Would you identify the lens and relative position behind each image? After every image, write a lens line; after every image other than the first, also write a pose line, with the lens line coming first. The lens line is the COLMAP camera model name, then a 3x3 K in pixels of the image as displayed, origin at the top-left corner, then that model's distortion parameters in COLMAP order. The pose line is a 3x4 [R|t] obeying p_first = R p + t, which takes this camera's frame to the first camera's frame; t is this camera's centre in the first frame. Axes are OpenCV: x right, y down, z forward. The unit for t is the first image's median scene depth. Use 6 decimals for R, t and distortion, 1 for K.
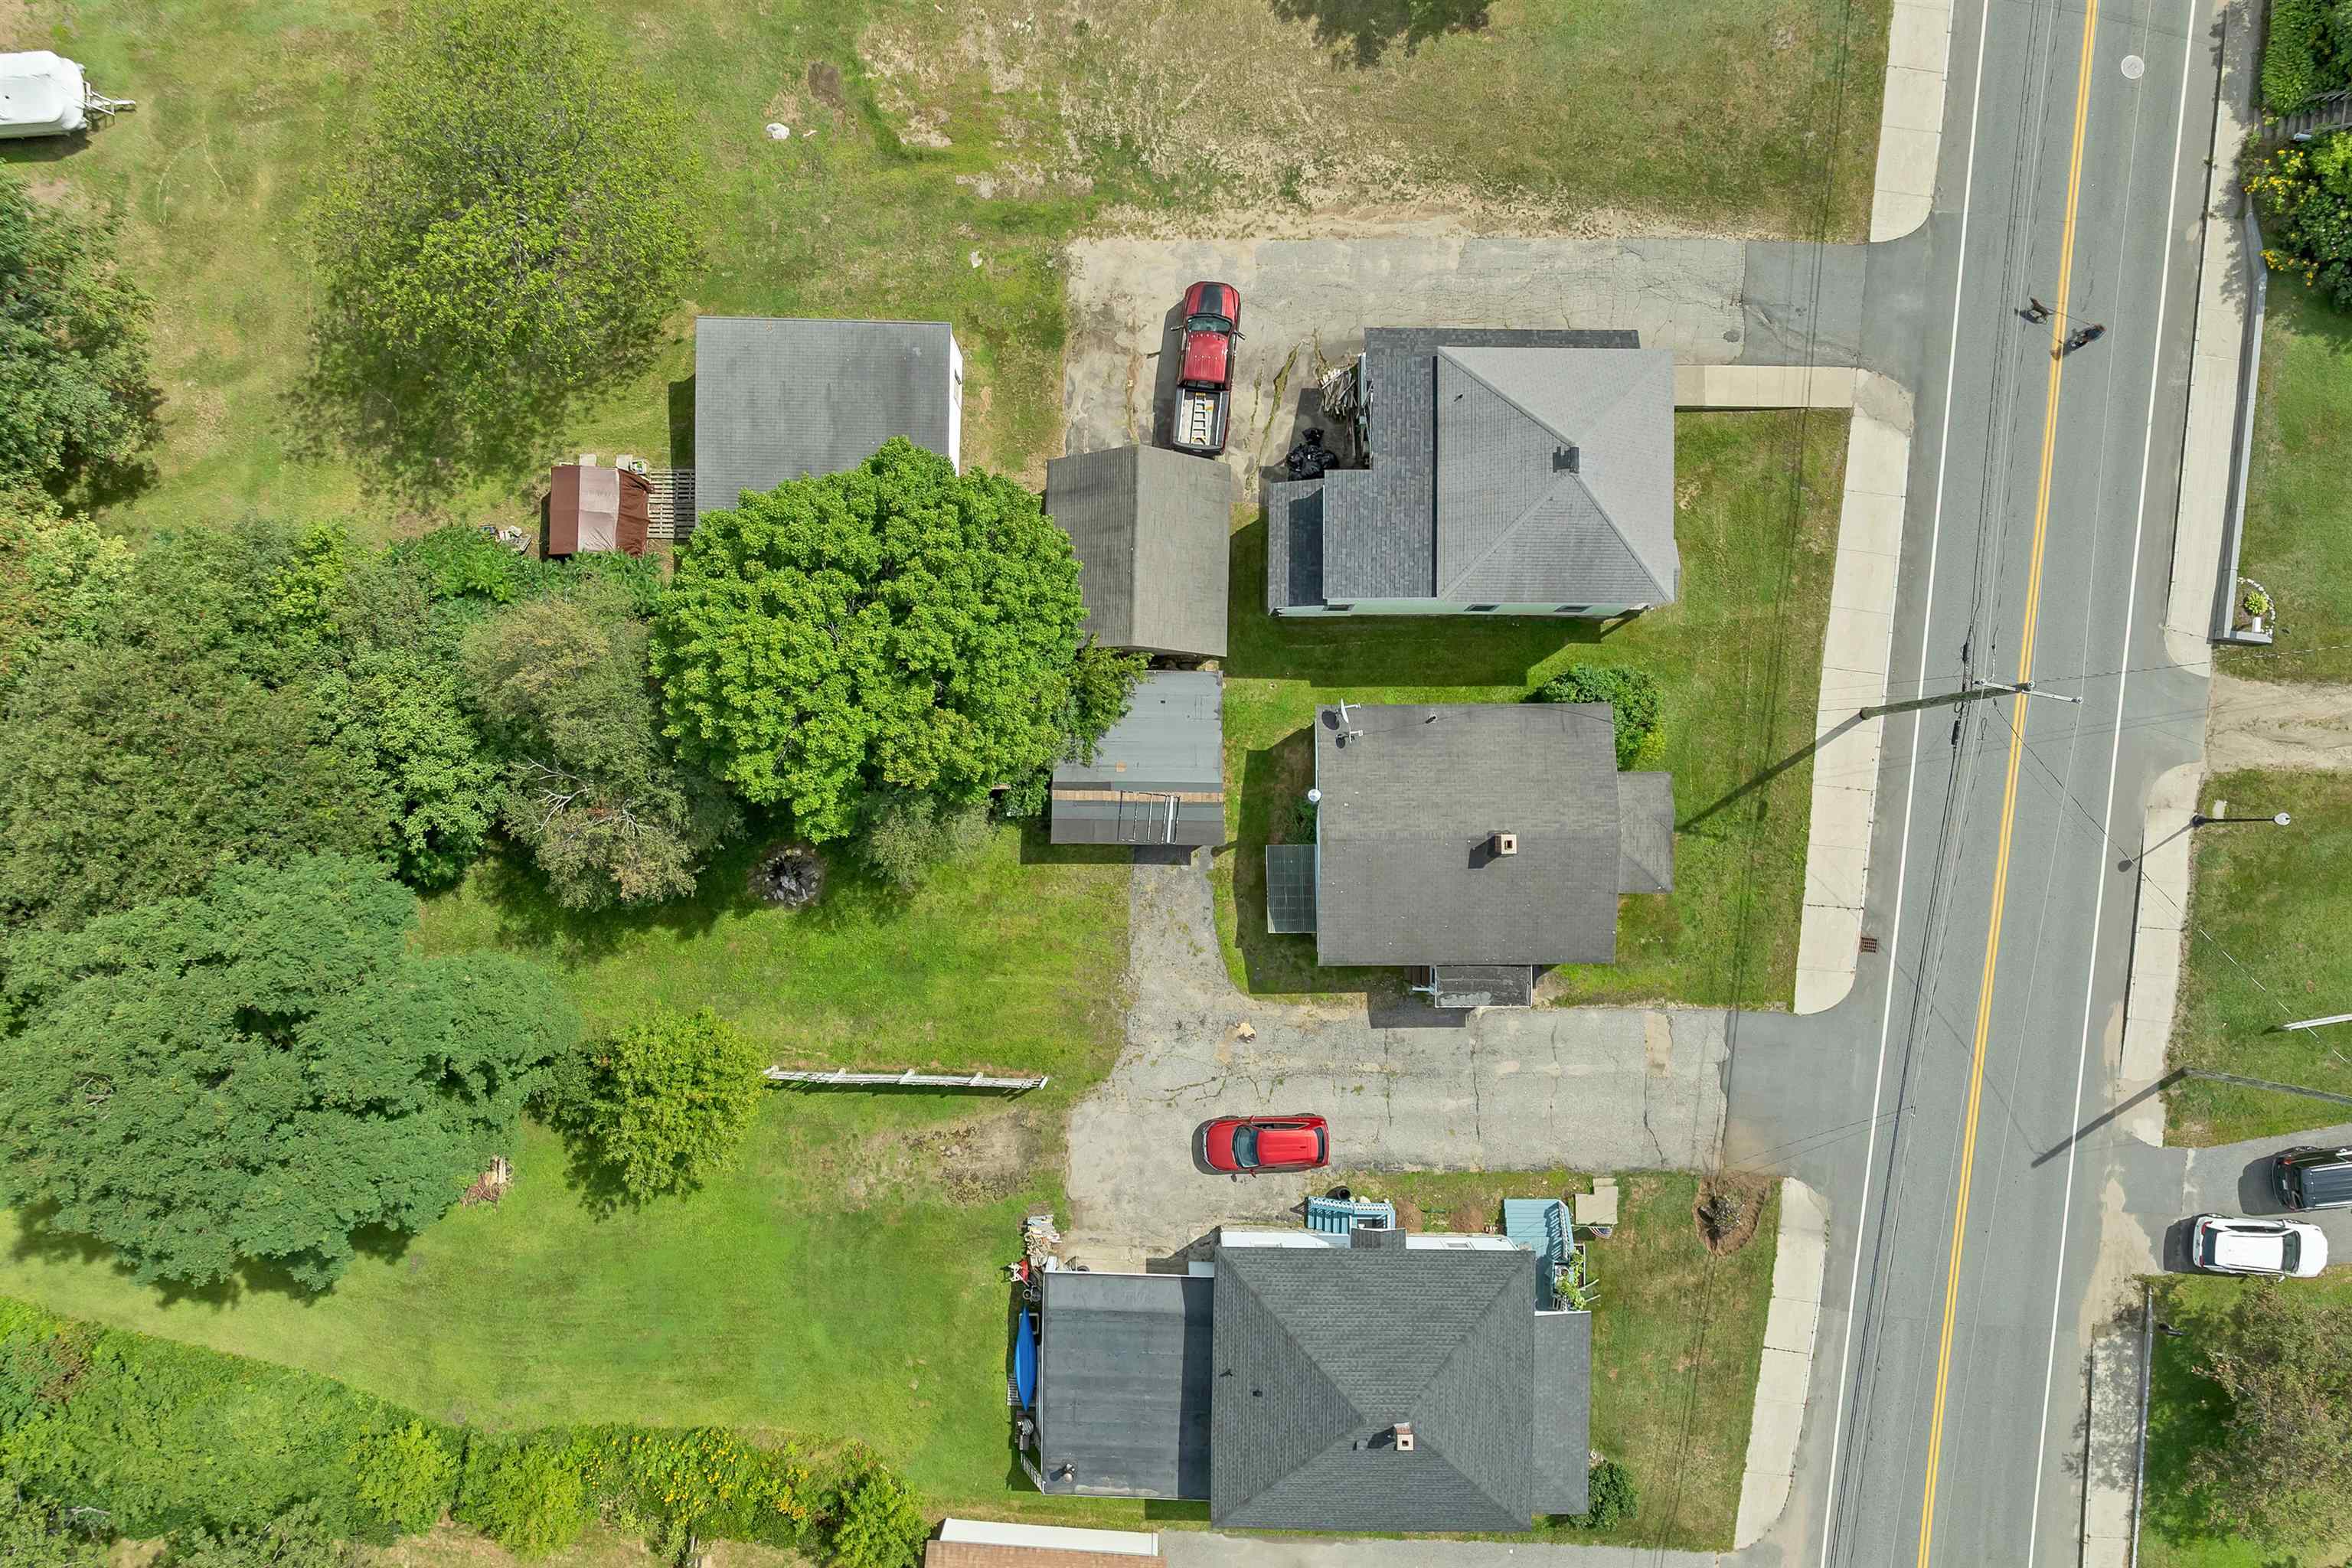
lens RADIAL K [[1752.0, 0, 1148.9], [0, 1752.0, 794.5], [0, 0, 1]] dist [-0.041001, 0.000512]
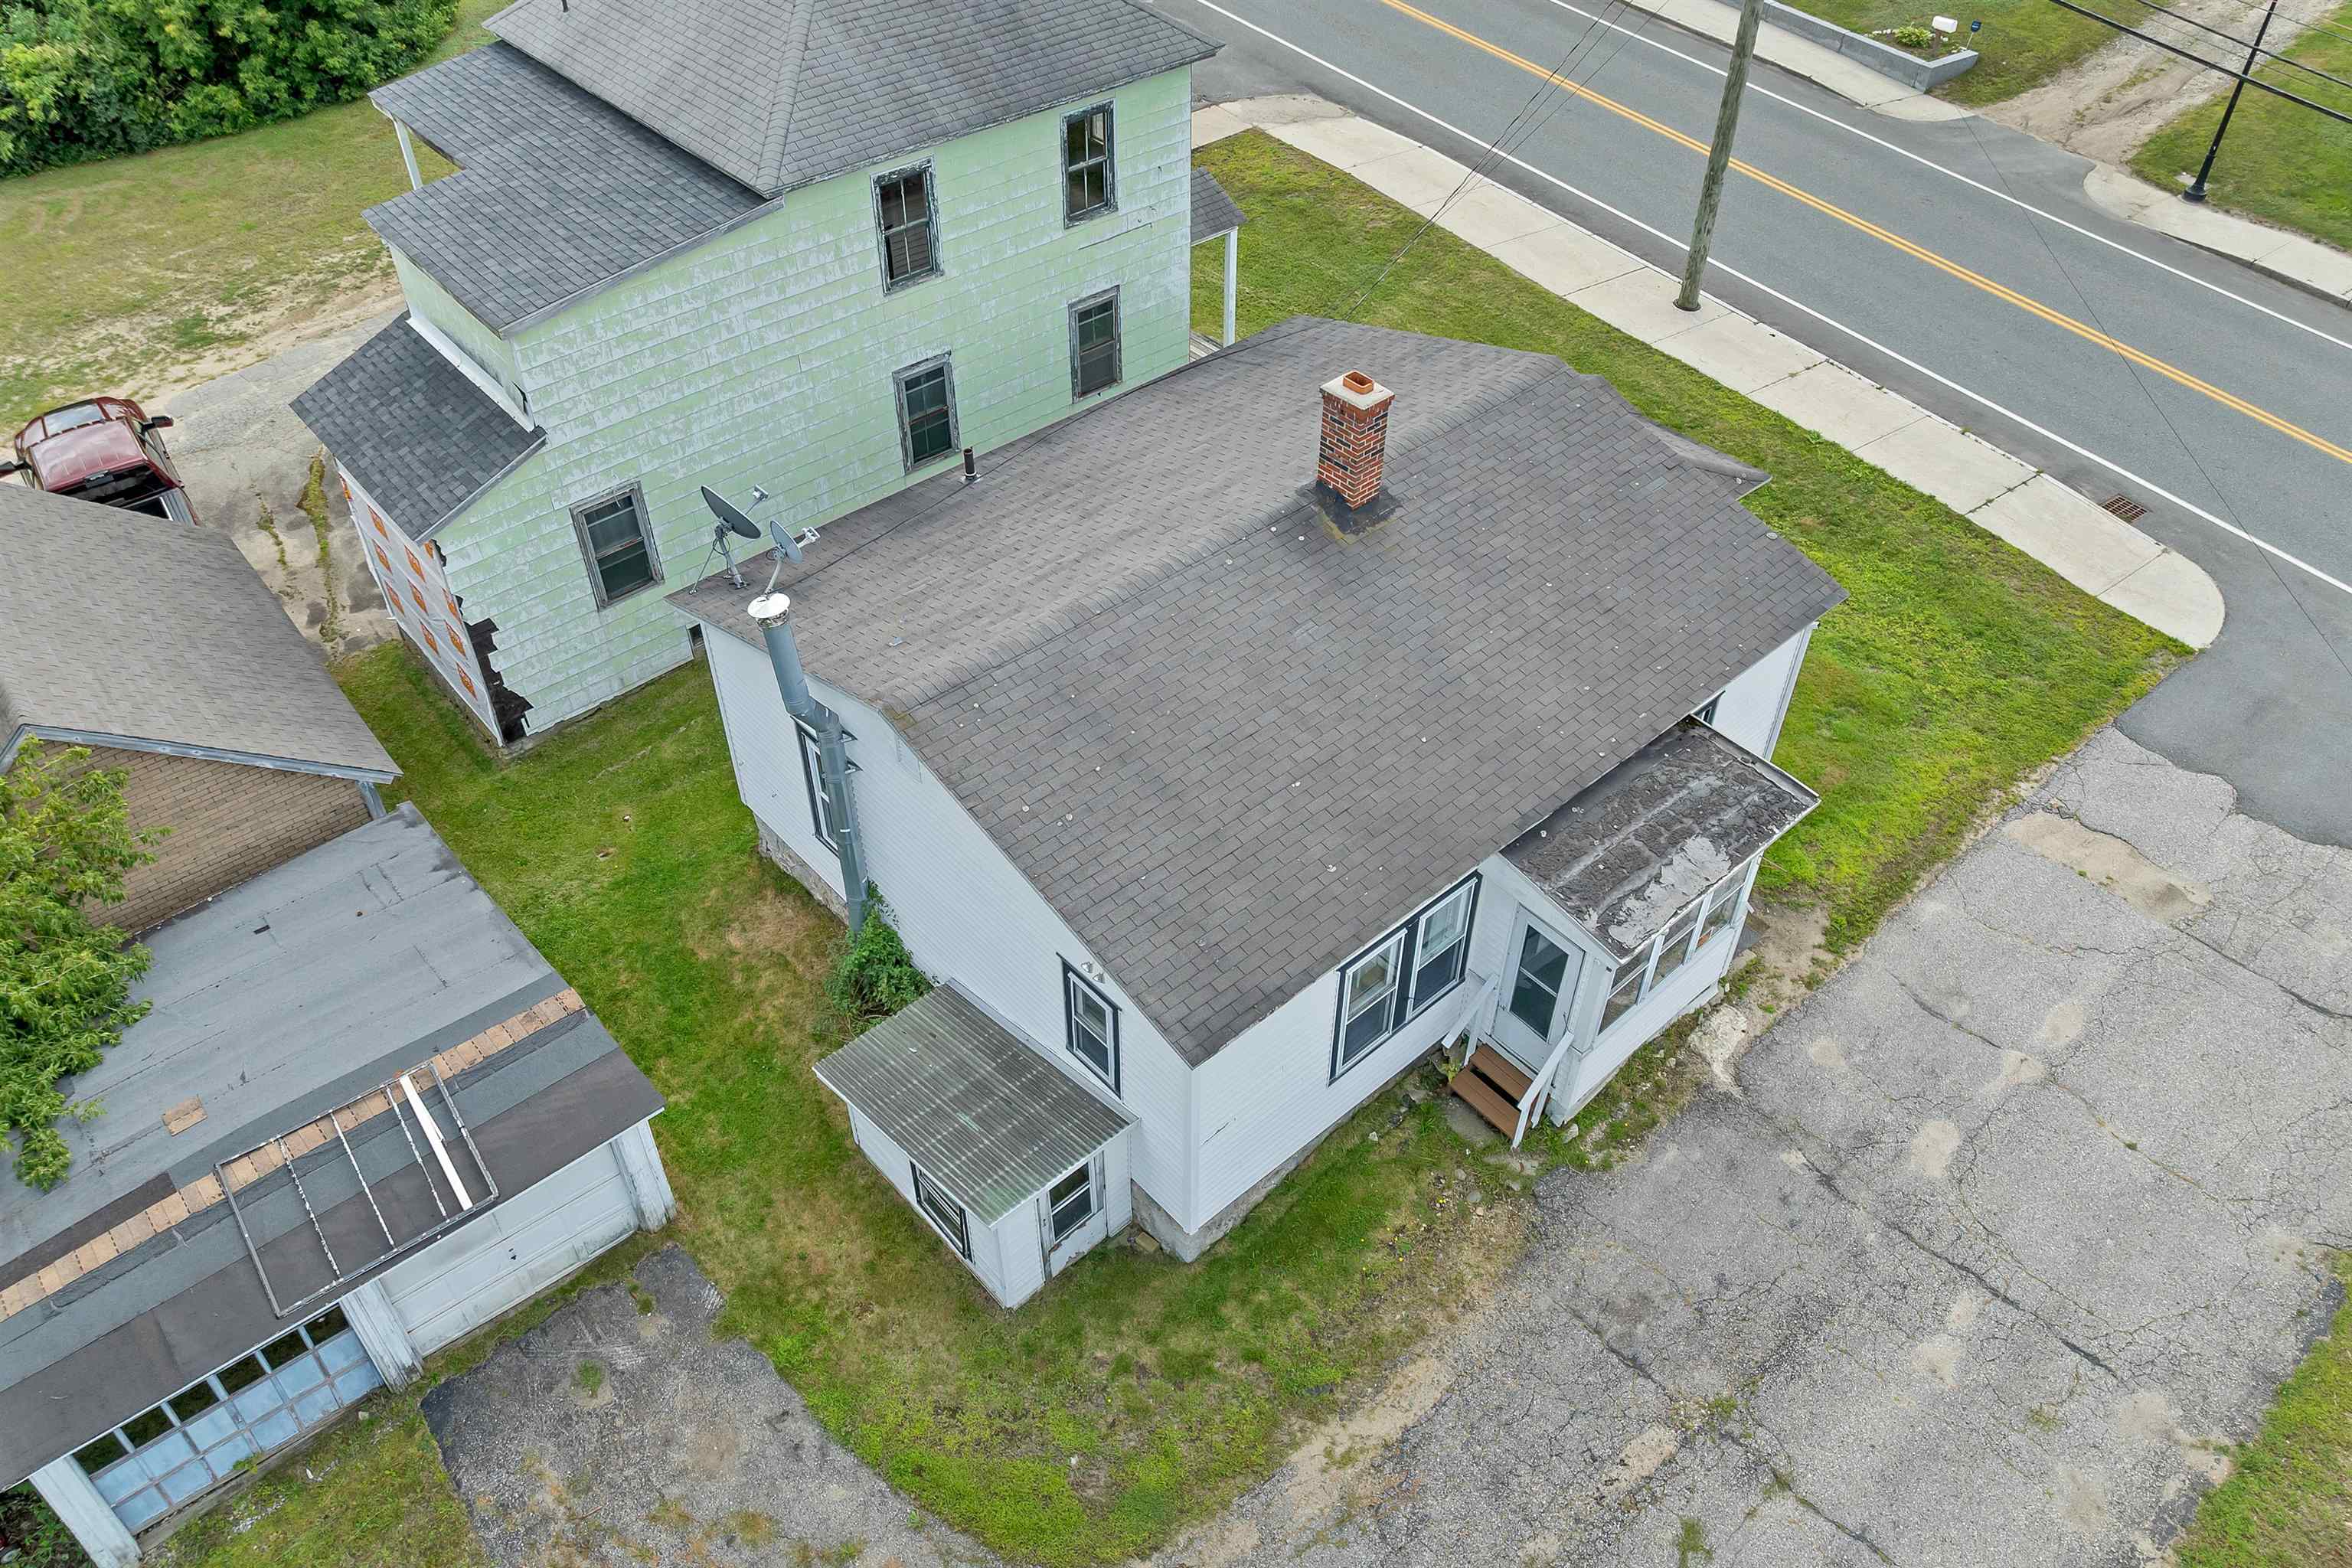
lens RADIAL K [[1711.0, 0, 1161.9], [0, 1711.0, 794.4], [0, 0, 1]] dist [-0.055845, 0.030572]
pose [[0.753674, -0.444538, 0.484109, -0.005716], [0.657100, 0.525278, -0.540651, 0.193795], [-0.013952, 0.725582, 0.687994, 0.761889]]
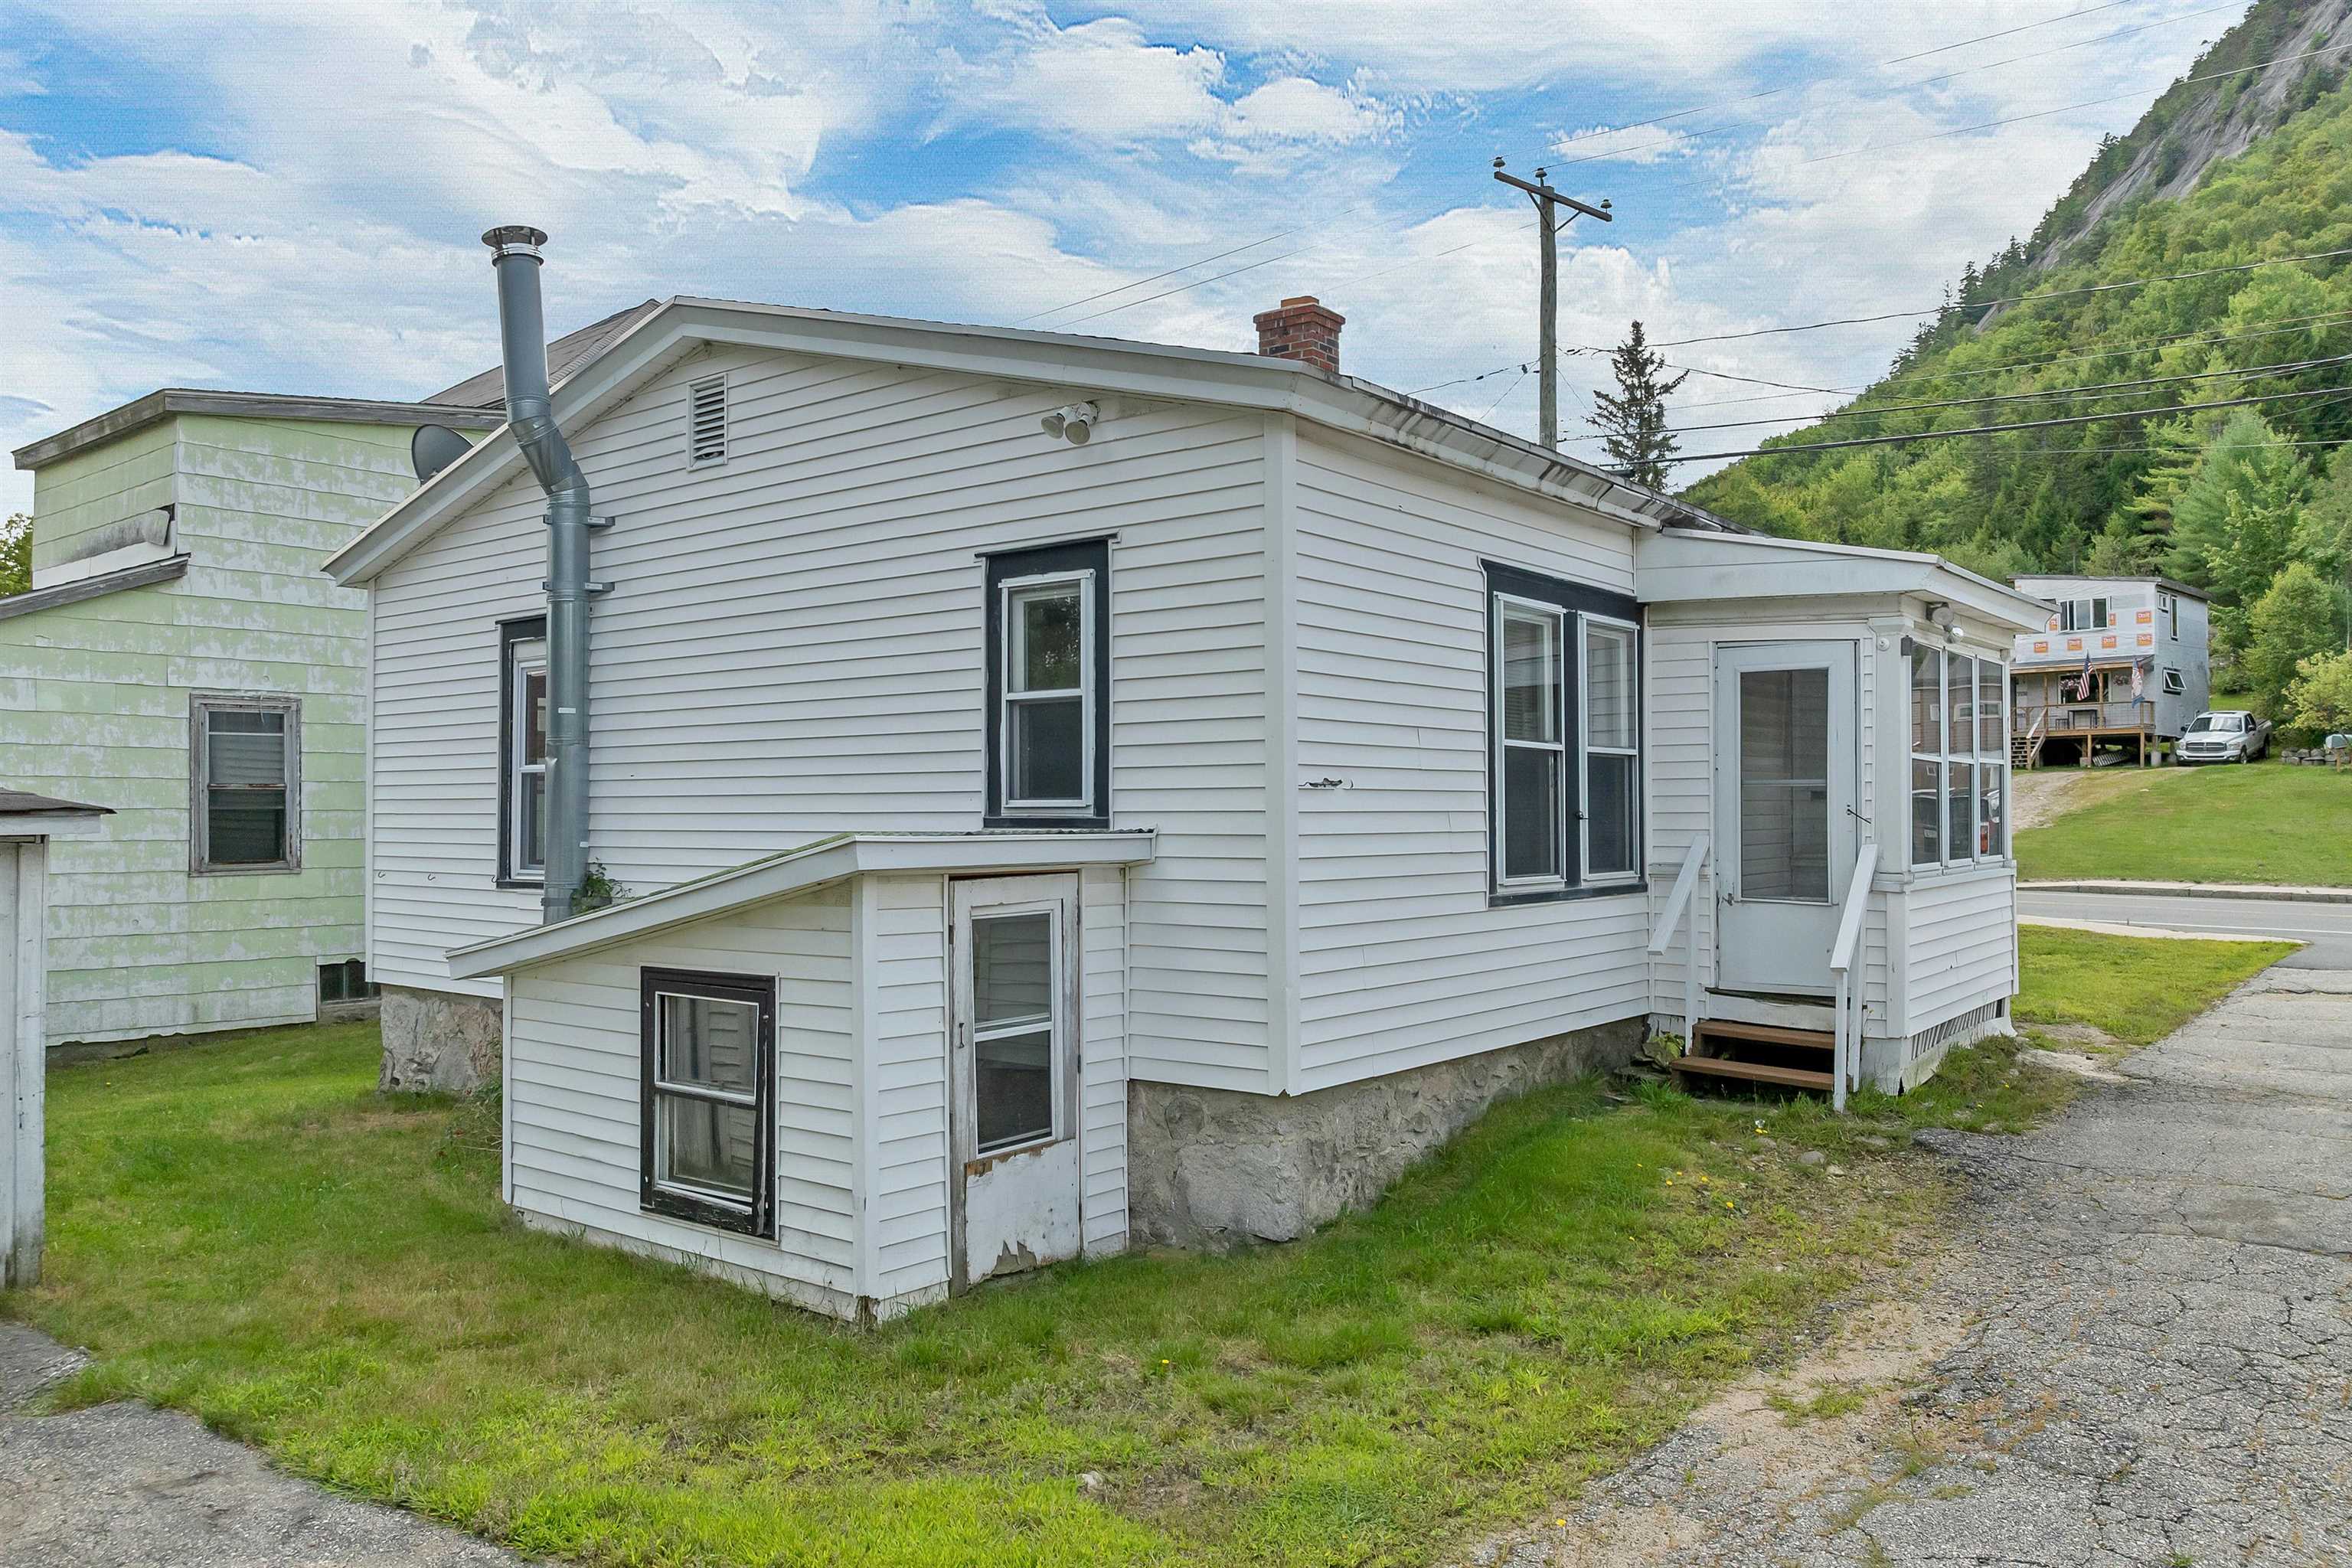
lens RADIAL K [[1712.1, 0, 1168.9], [0, 1712.1, 791.7], [0, 0, 1]] dist [-0.043241, 0.012389]
pose [[0.631833, 0.019549, 0.774858, -0.001538], [0.774998, 0.000629, -0.631963, 0.157501], [-0.012841, 0.999809, -0.014754, 0.975342]]
